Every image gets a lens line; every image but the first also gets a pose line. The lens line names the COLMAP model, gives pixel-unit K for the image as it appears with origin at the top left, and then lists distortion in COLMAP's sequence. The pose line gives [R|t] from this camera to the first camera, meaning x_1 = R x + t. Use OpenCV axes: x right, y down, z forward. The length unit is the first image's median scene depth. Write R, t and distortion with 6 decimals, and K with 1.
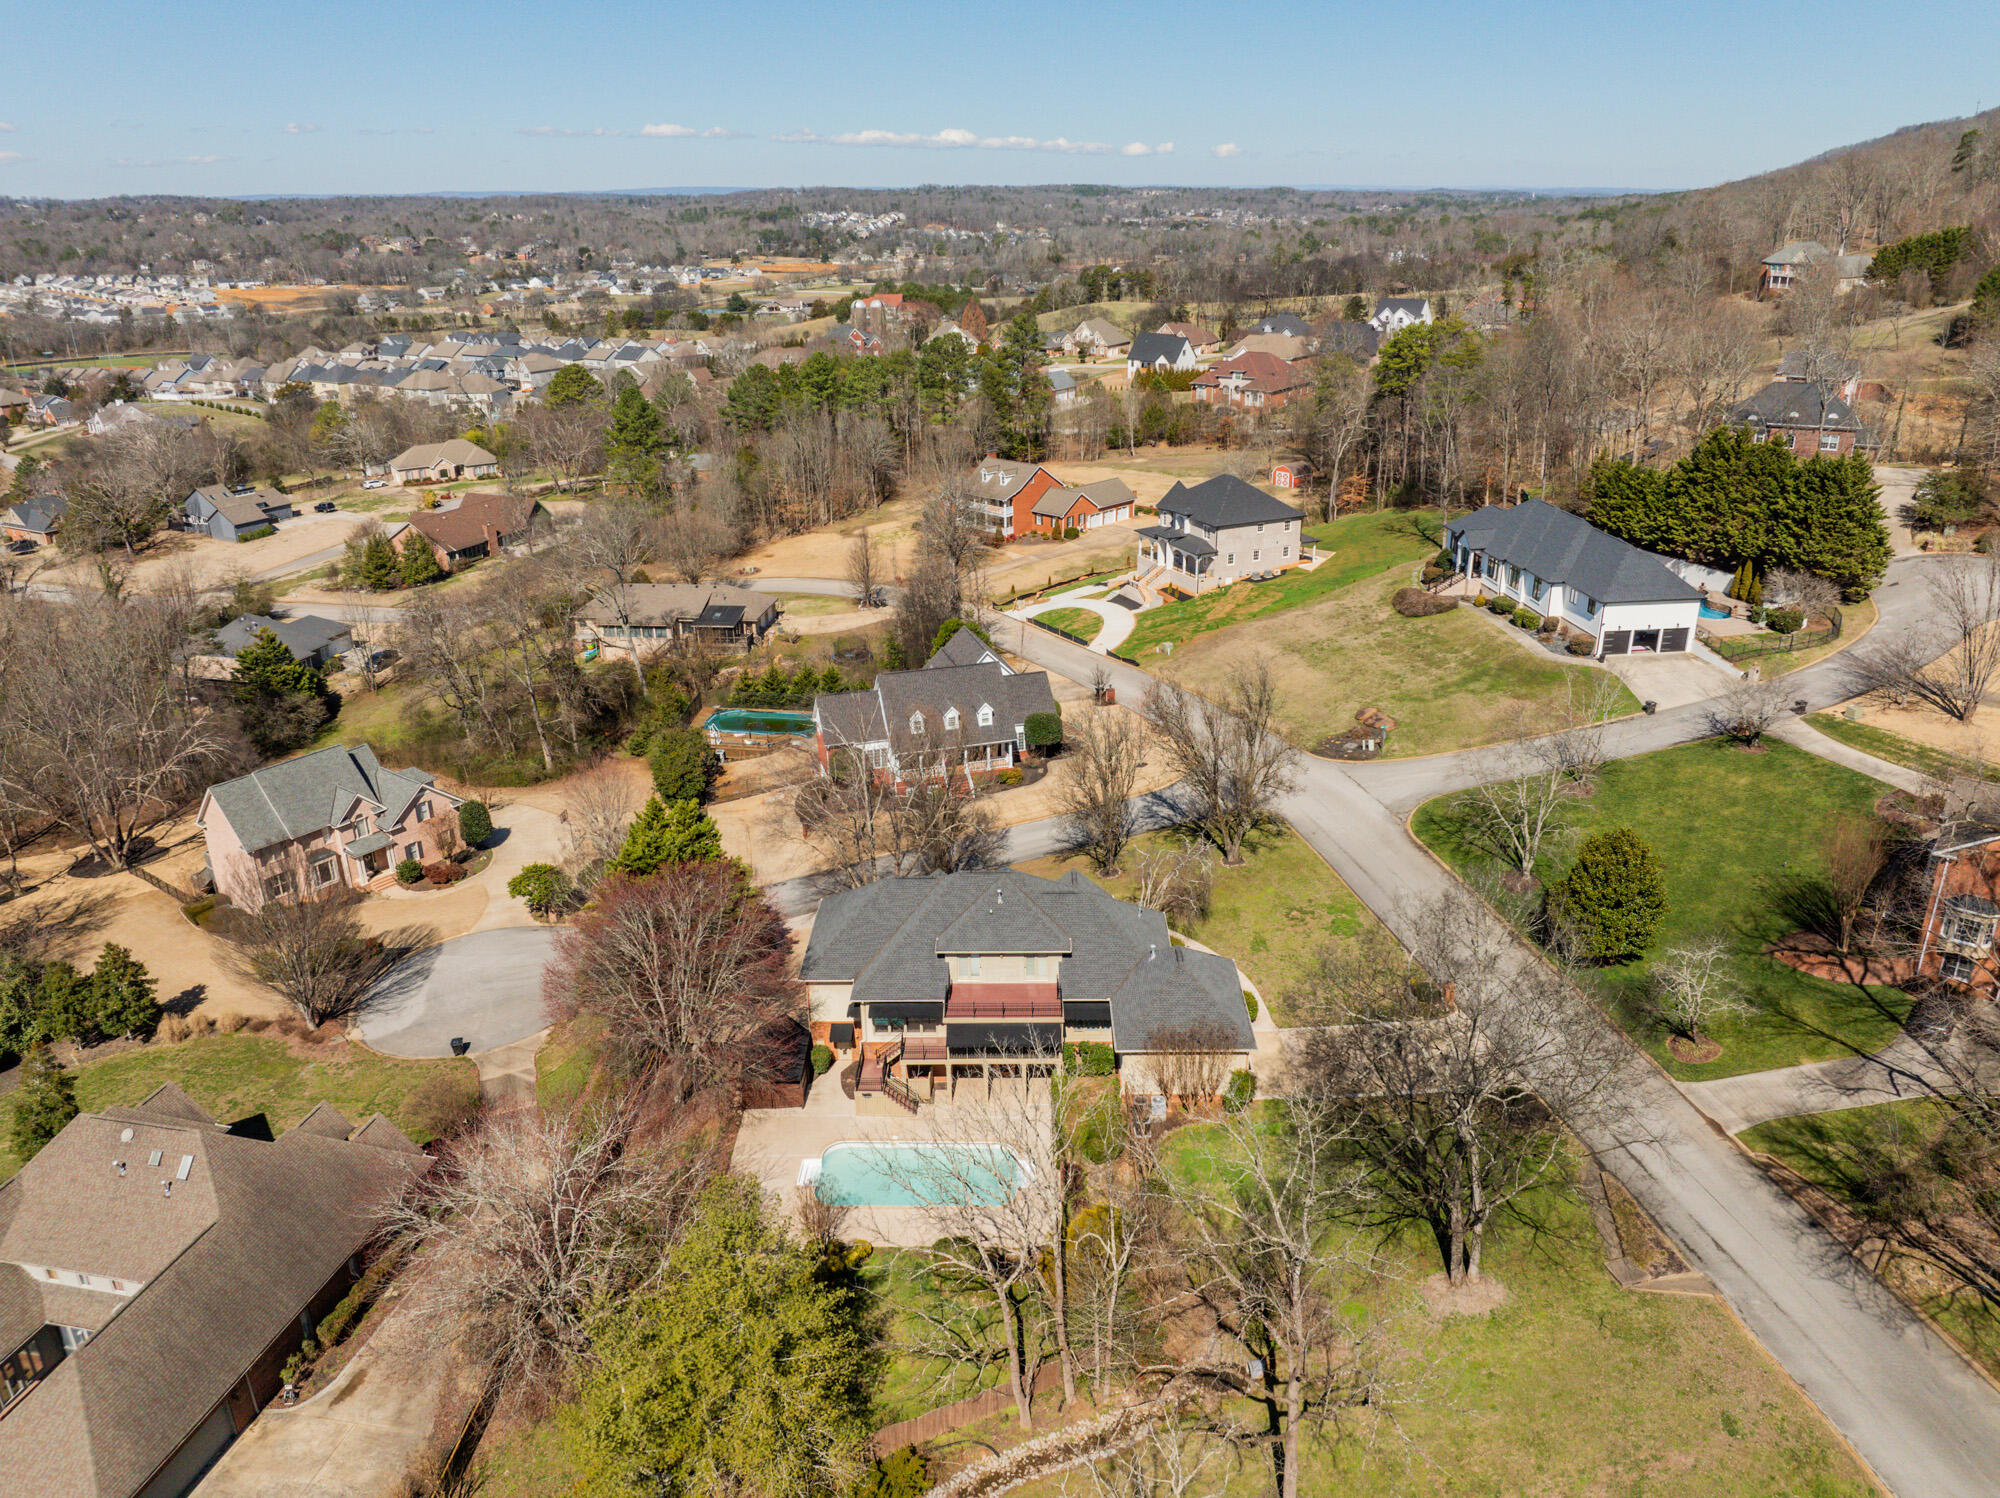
lens RADIAL K [[1408.4, 0, 997.9], [0, 1408.4, 752.0], [0, 0, 1]] dist [-0.038853, 0.005499]
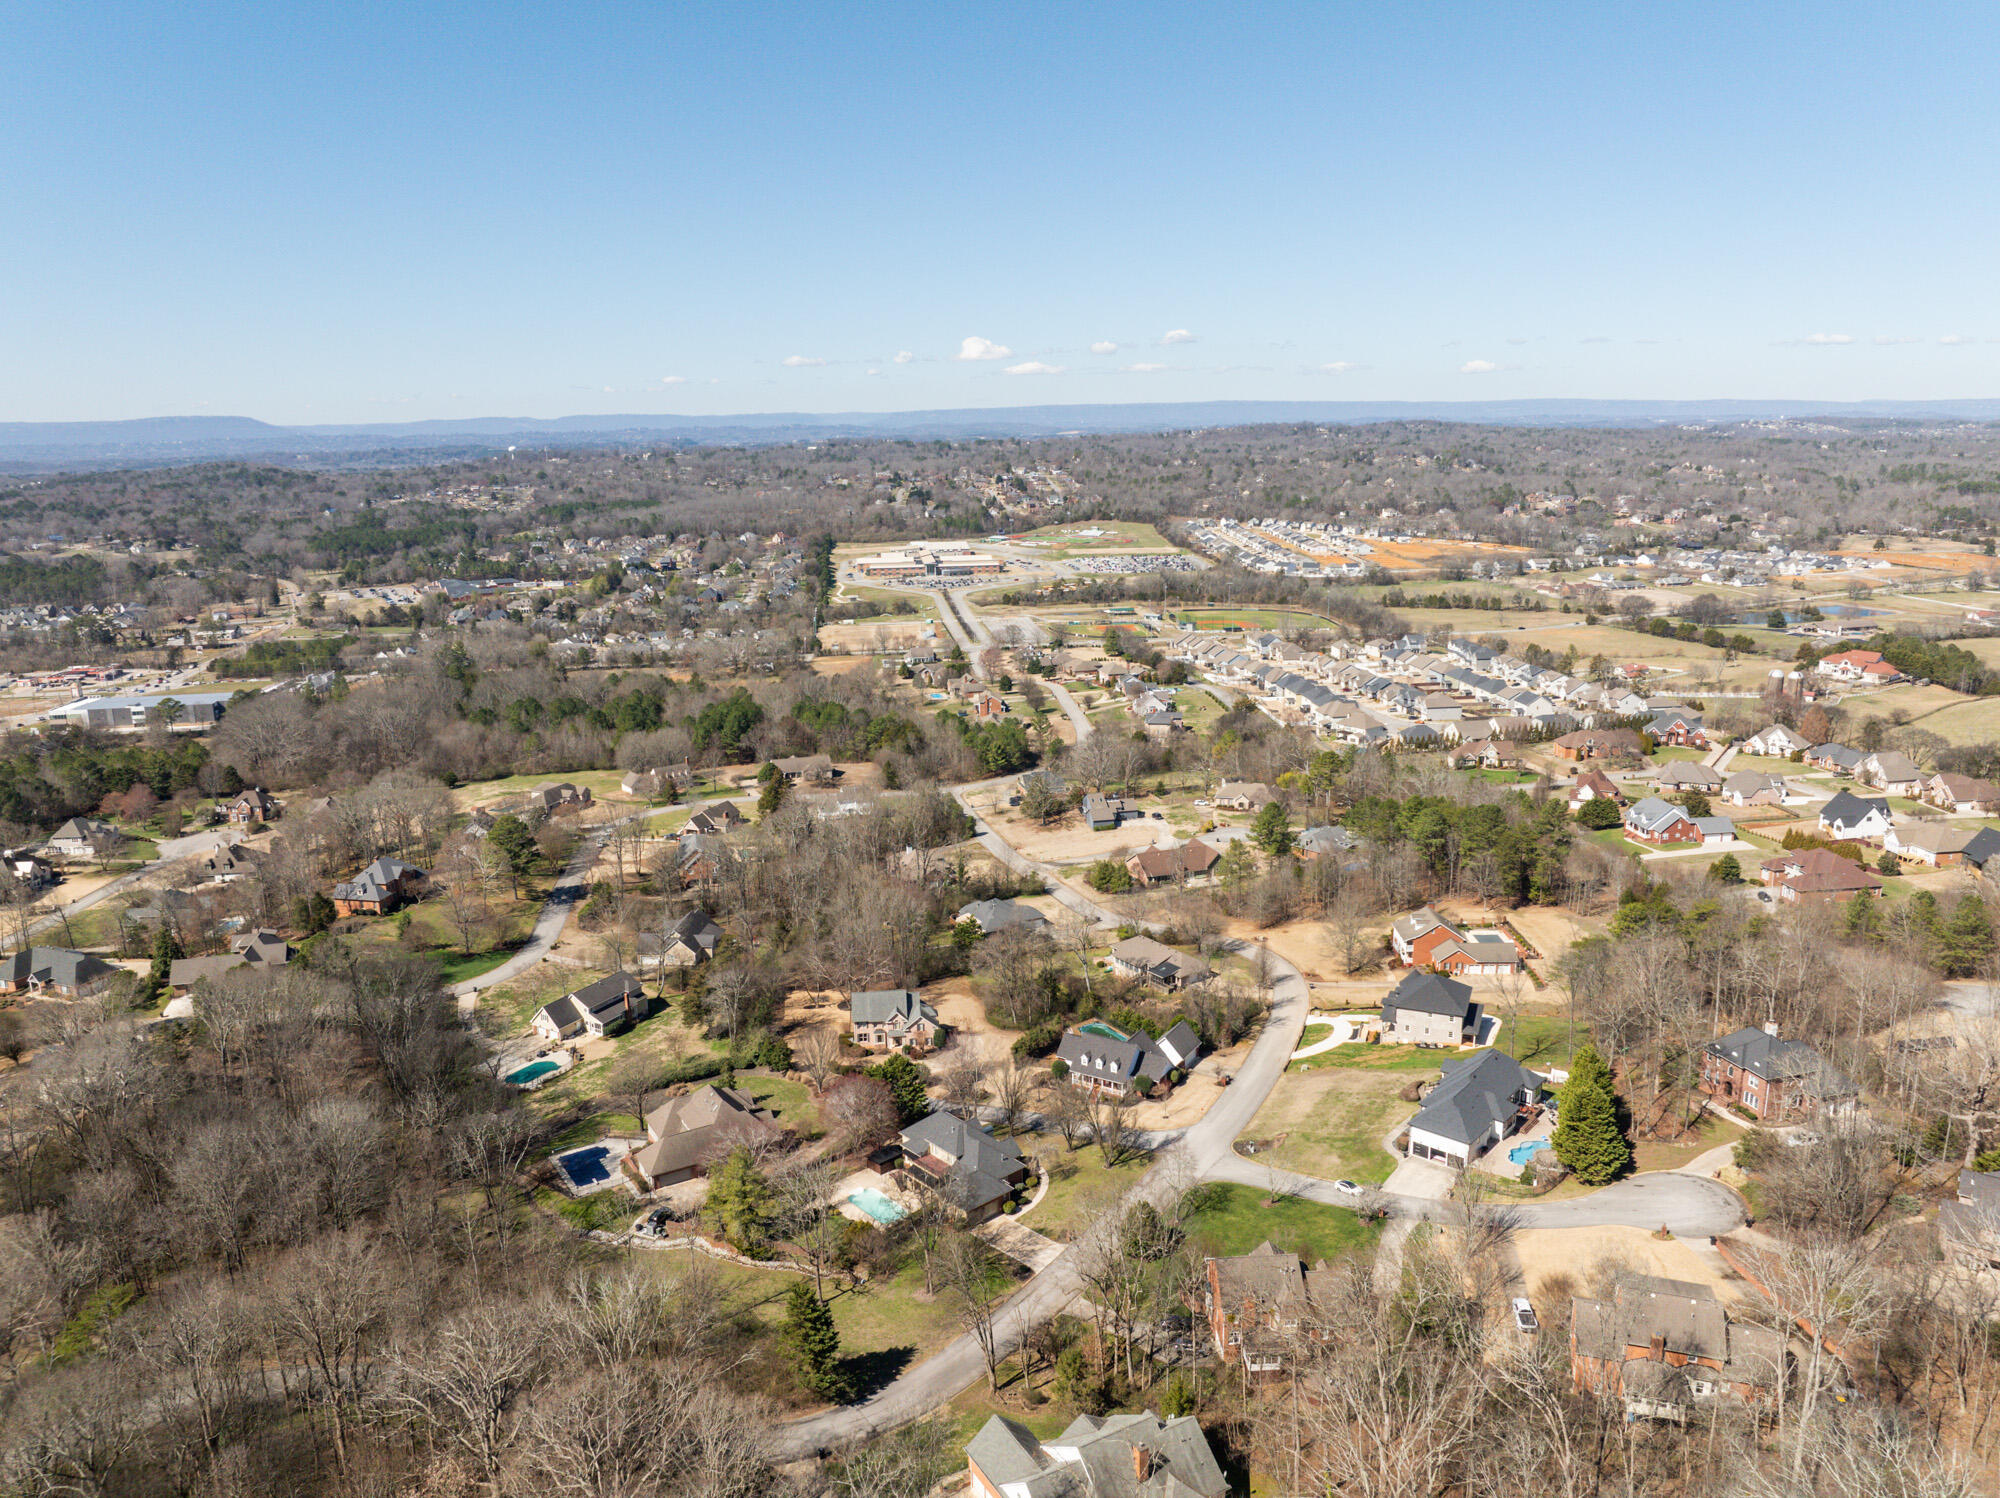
lens RADIAL K [[1408.4, 0, 994.0], [0, 1408.4, 745.3], [0, 0, 1]] dist [-0.038853, 0.005499]
pose [[0.676594, 0.172207, -0.715937, 1.068422], [-0.268675, 0.962973, -0.022283, -0.327092], [0.685591, 0.207430, 0.697809, -0.564246]]
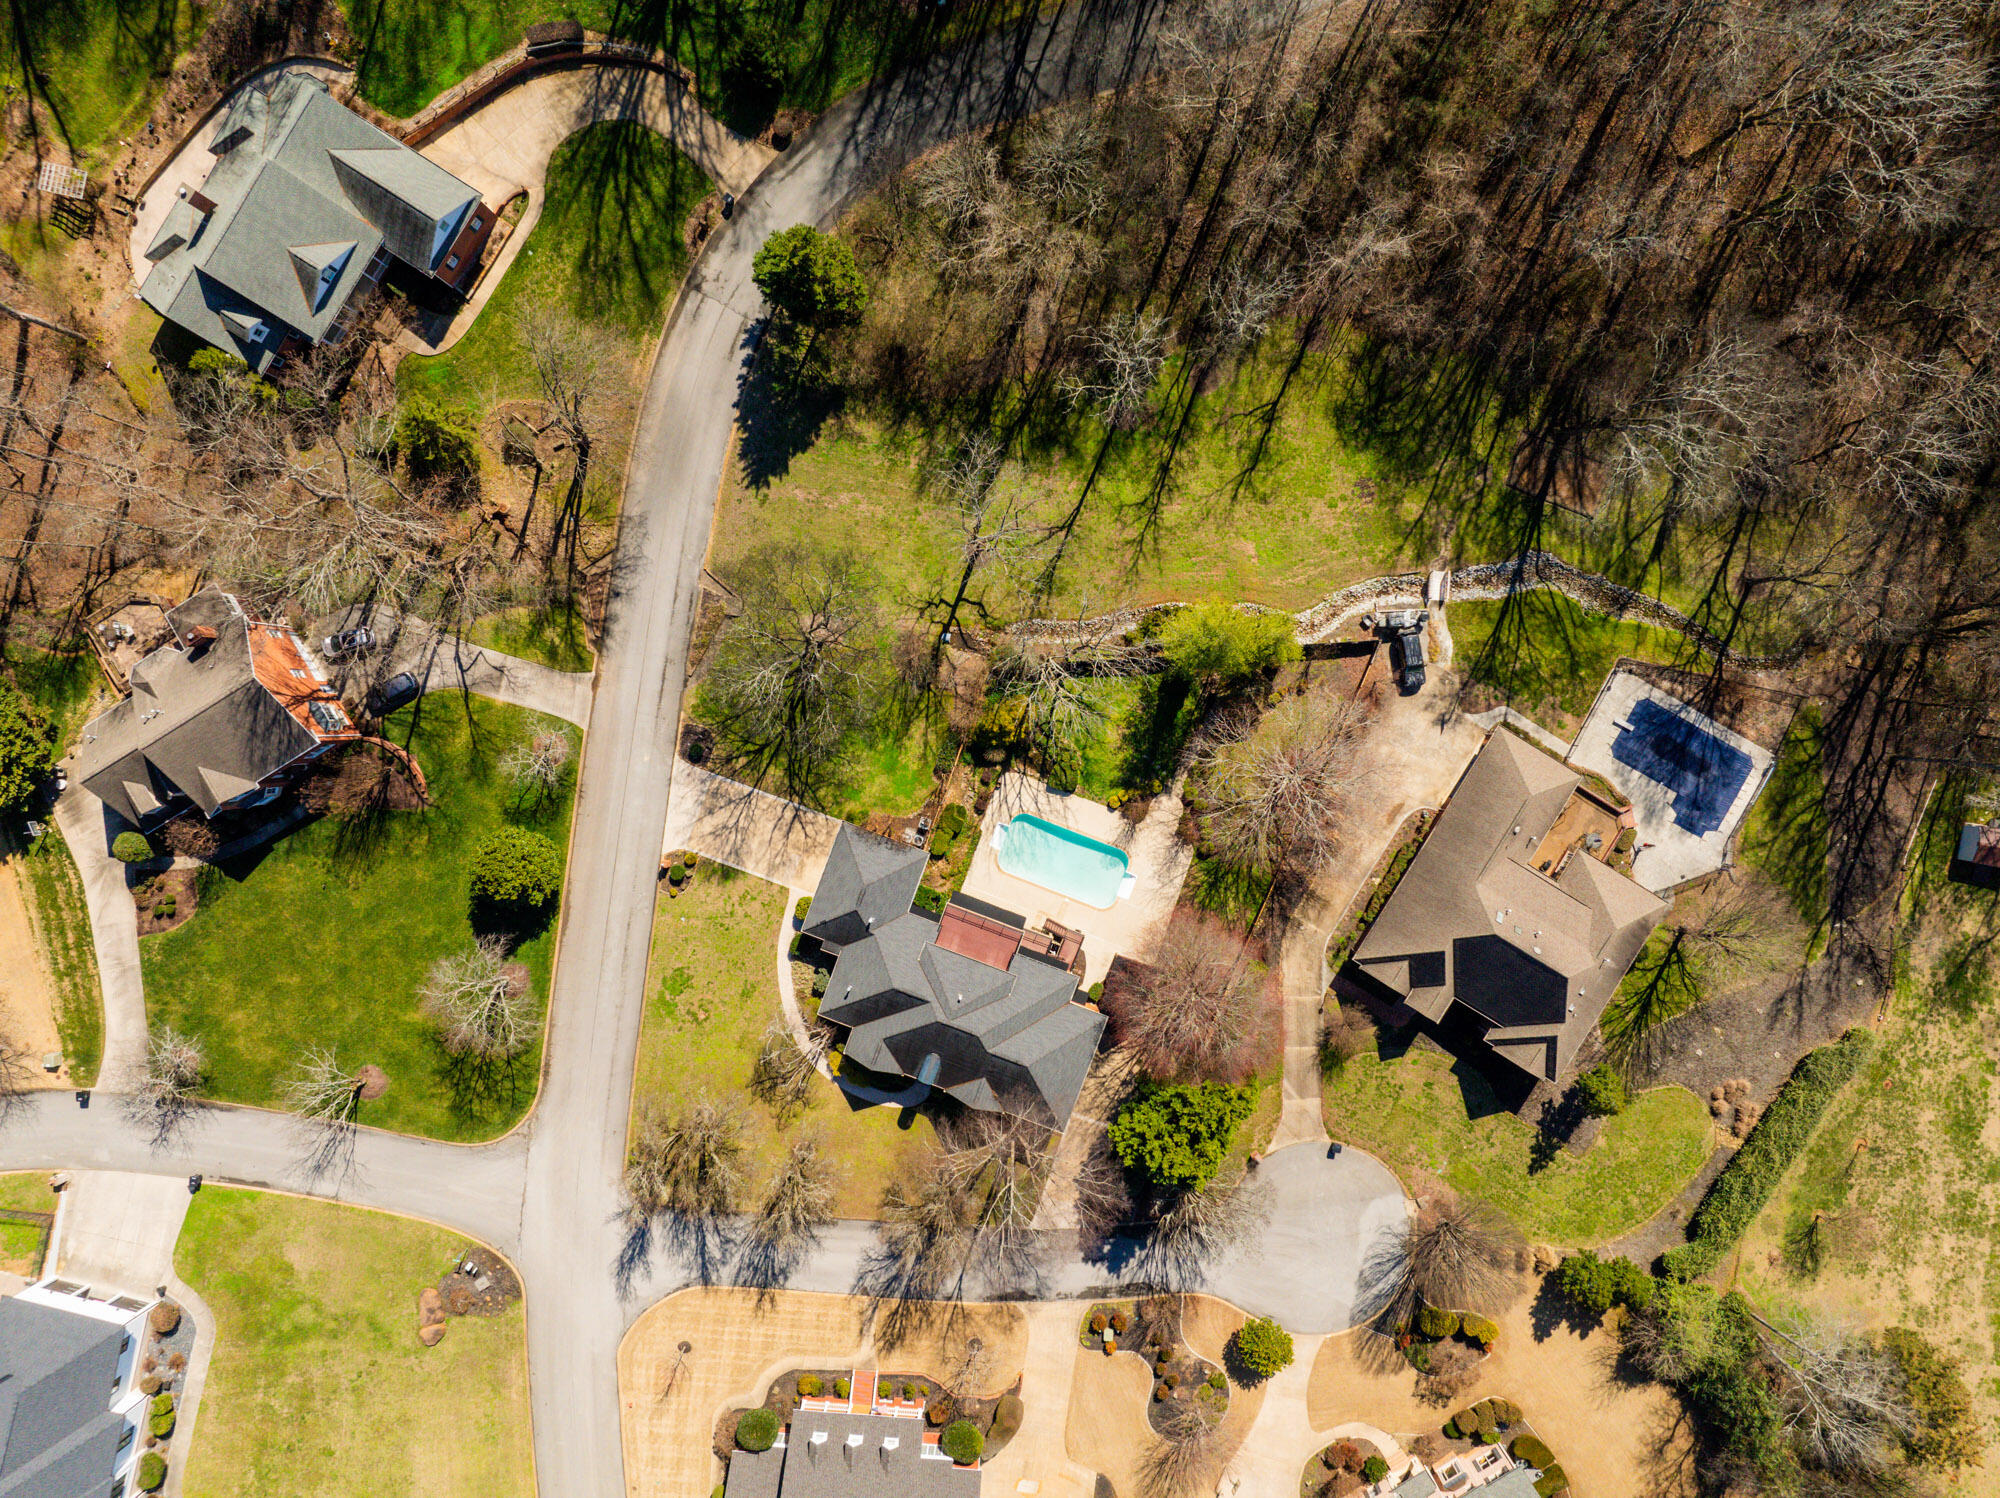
lens RADIAL K [[1408.4, 0, 987.4], [0, 1408.4, 748.7], [0, 0, 1]] dist [-0.038853, 0.005499]
pose [[-0.942463, -0.332949, 0.030144, 0.010331], [0.159960, -0.369933, 0.915184, -0.588292], [-0.293559, 0.867349, 0.401907, 0.143788]]
